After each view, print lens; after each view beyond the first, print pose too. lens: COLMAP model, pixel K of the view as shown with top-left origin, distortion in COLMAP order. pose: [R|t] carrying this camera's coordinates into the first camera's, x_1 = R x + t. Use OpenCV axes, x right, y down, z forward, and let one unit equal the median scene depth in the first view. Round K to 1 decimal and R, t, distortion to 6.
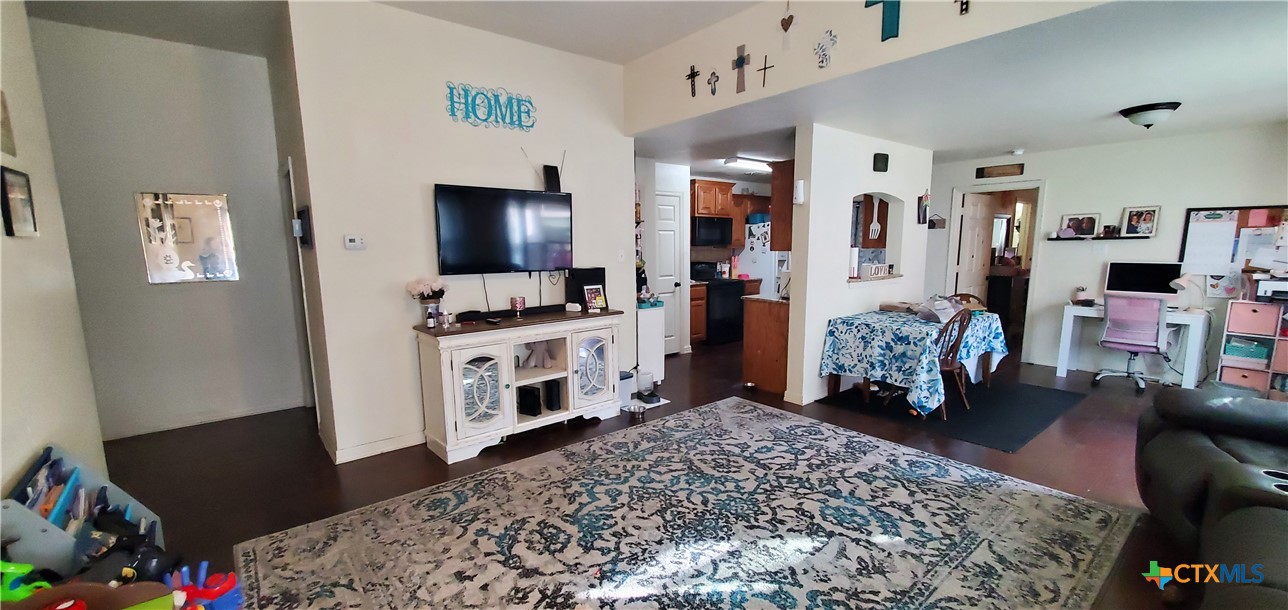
lens RADIAL K [[511.6, 0, 635.5], [0, 511.6, 321.5], [0, 0, 1]] dist [0.006721, -0.000456]
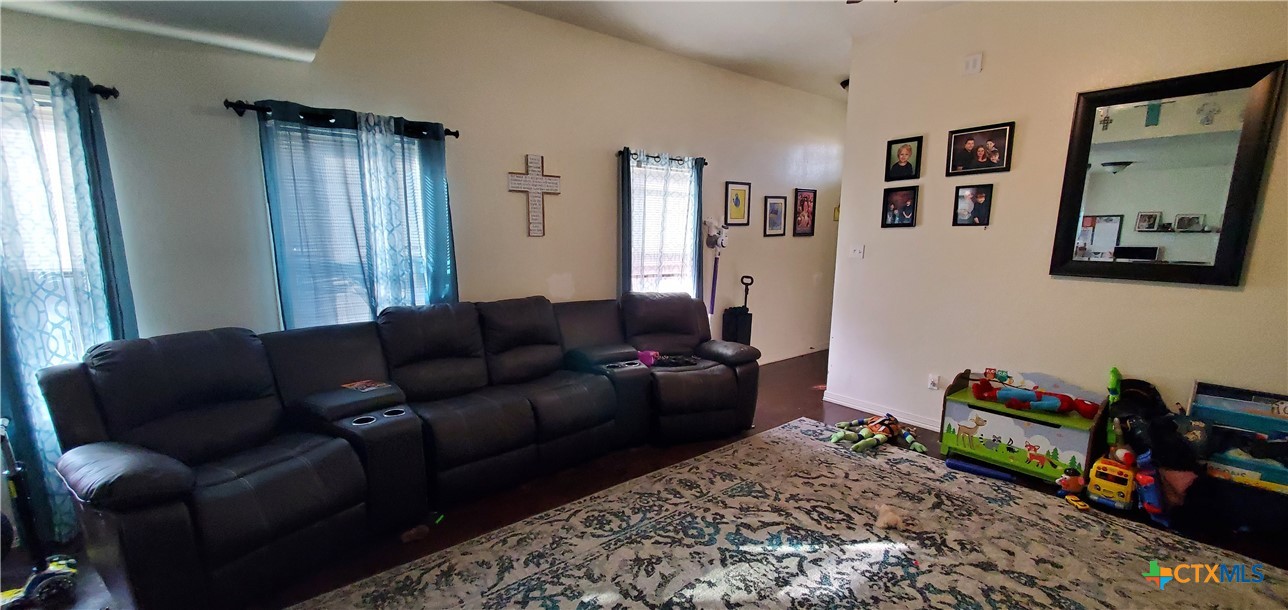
lens RADIAL K [[511.6, 0, 635.5], [0, 511.6, 321.5], [0, 0, 1]] dist [0.006721, -0.000456]
pose [[-0.999928, 0.007873, 0.009069, 0.318424], [0.010332, 0.948905, 0.315392, -0.196010], [-0.006123, 0.315463, -0.948918, 1.234670]]
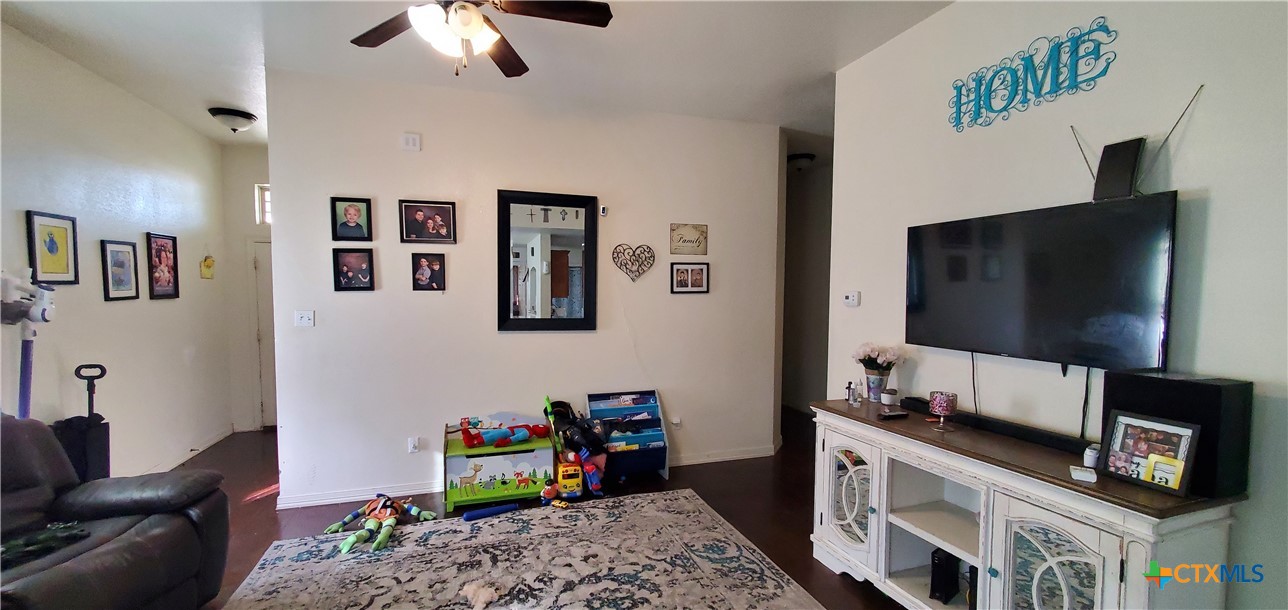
lens RADIAL K [[511.6, 0, 635.5], [0, 511.6, 321.5], [0, 0, 1]] dist [0.006721, -0.000456]
pose [[-0.354971, 0.065665, -0.932568, 0.533539], [-0.141041, 0.982351, 0.122856, -0.177621], [0.924177, 0.175140, -0.339445, 0.975398]]
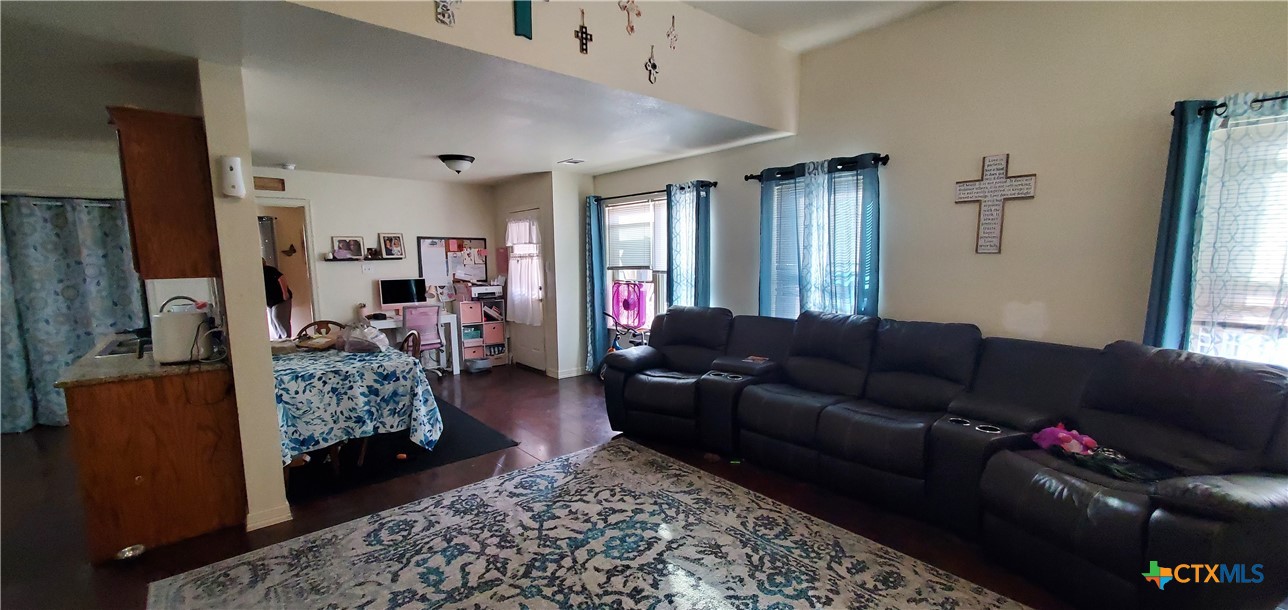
lens RADIAL K [[511.6, 0, 635.5], [0, 511.6, 321.5], [0, 0, 1]] dist [0.006721, -0.000456]
pose [[-0.036398, -0.117403, 0.992417, -0.395910], [0.162063, 0.979236, 0.121788, -0.113712], [-0.986109, 0.165267, -0.016615, 0.755707]]
